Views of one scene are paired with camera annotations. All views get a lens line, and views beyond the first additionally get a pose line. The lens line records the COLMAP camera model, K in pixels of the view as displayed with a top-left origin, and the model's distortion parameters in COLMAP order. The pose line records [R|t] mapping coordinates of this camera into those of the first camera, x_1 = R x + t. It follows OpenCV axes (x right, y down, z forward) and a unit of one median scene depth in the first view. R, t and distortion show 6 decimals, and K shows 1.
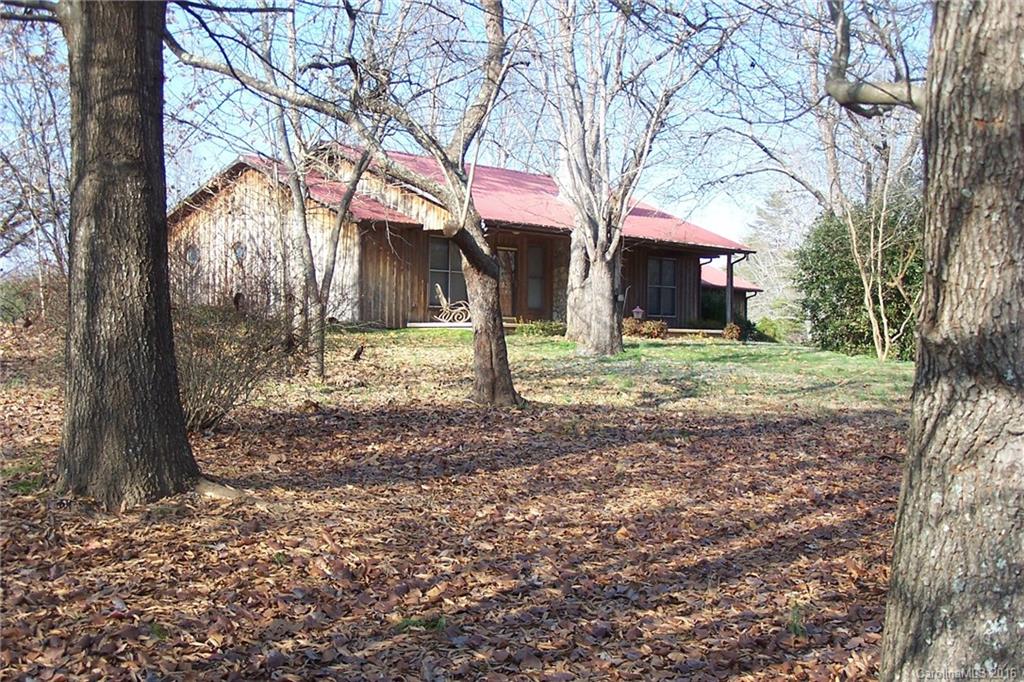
lens RADIAL K [[1515.2, 0, 511.8], [0, 1515.2, 340.7], [0, 0, 1]] dist [-0.027079, 0.000000]
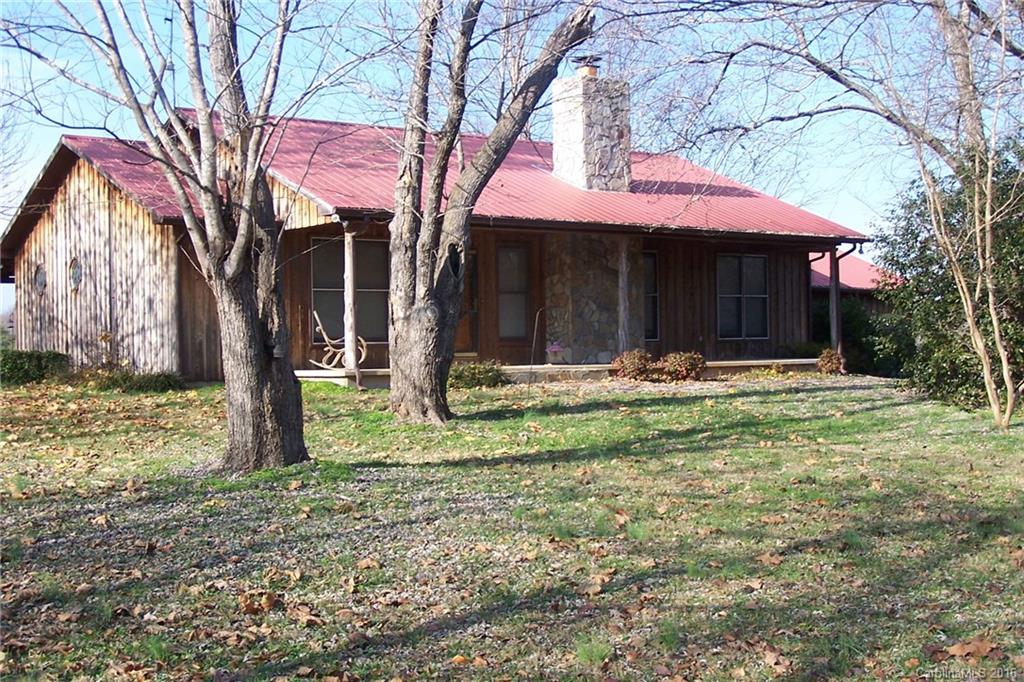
lens RADIAL K [[1515.2, 0, 512.4], [0, 1515.2, 342.2], [0, 0, 1]] dist [-0.027079, 0.000000]
pose [[0.978524, -0.032962, -0.203479, 0.161872], [0.032747, 0.999454, -0.004427, -0.017834], [0.203513, -0.002332, 0.979069, 0.361443]]
